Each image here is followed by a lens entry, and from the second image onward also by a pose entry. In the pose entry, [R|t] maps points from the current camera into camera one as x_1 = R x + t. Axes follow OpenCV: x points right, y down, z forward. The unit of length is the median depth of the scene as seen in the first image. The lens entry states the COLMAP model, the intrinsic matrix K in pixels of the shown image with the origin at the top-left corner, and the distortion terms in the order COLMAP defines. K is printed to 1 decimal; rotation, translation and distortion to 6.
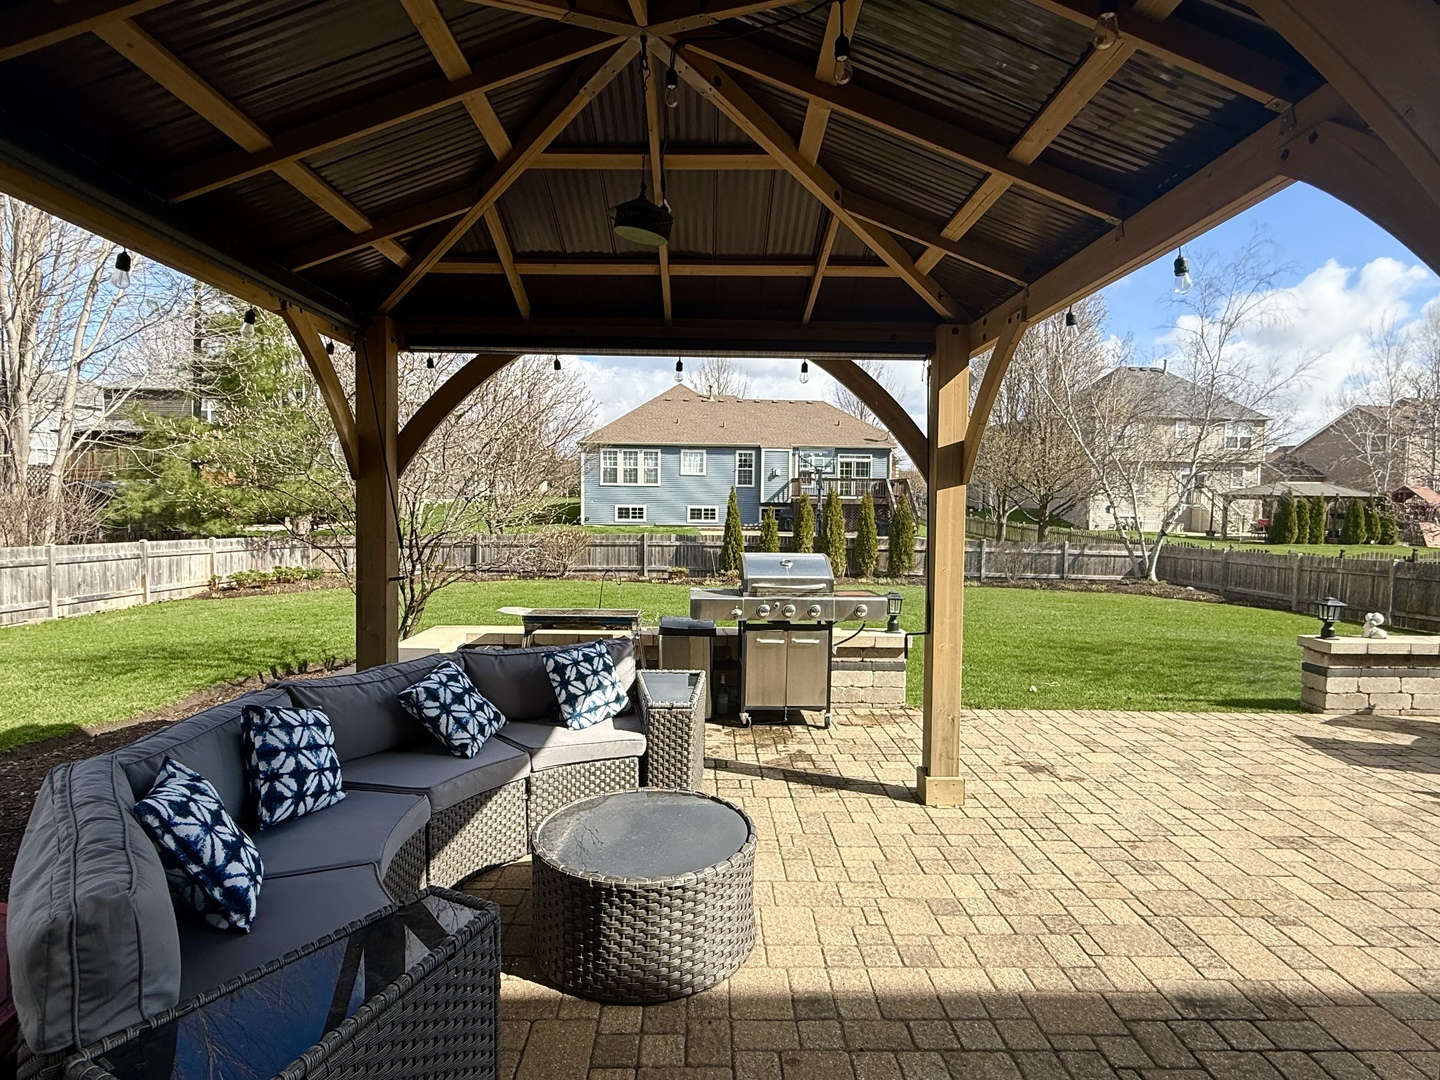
lens RADIAL K [[771.6, 0, 720.0], [0, 771.6, 540.0], [0, 0, 1]] dist [-0.000308, -0.000253]
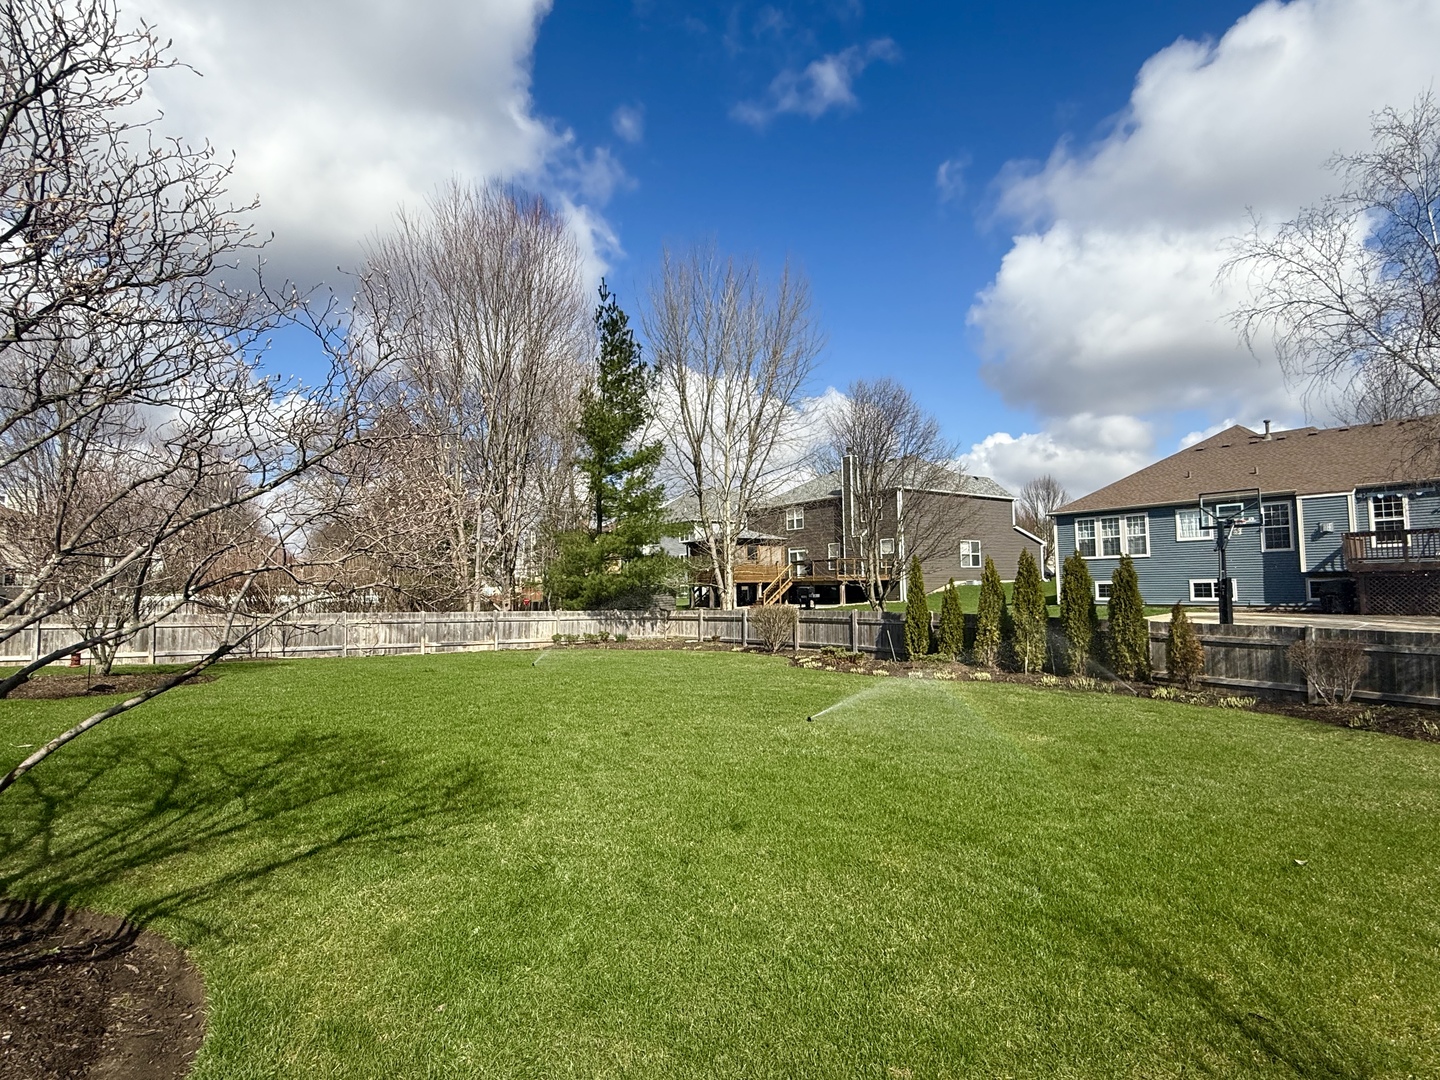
lens RADIAL K [[714.4, 0, 720.0], [0, 714.4, 540.0], [0, 0, 1]] dist [-0.000585, -0.000338]
pose [[0.577146, -0.073449, -0.813332, 0.280639], [-0.018399, 0.994525, -0.102868, -0.000745], [0.816434, 0.074334, 0.572634, 0.187228]]
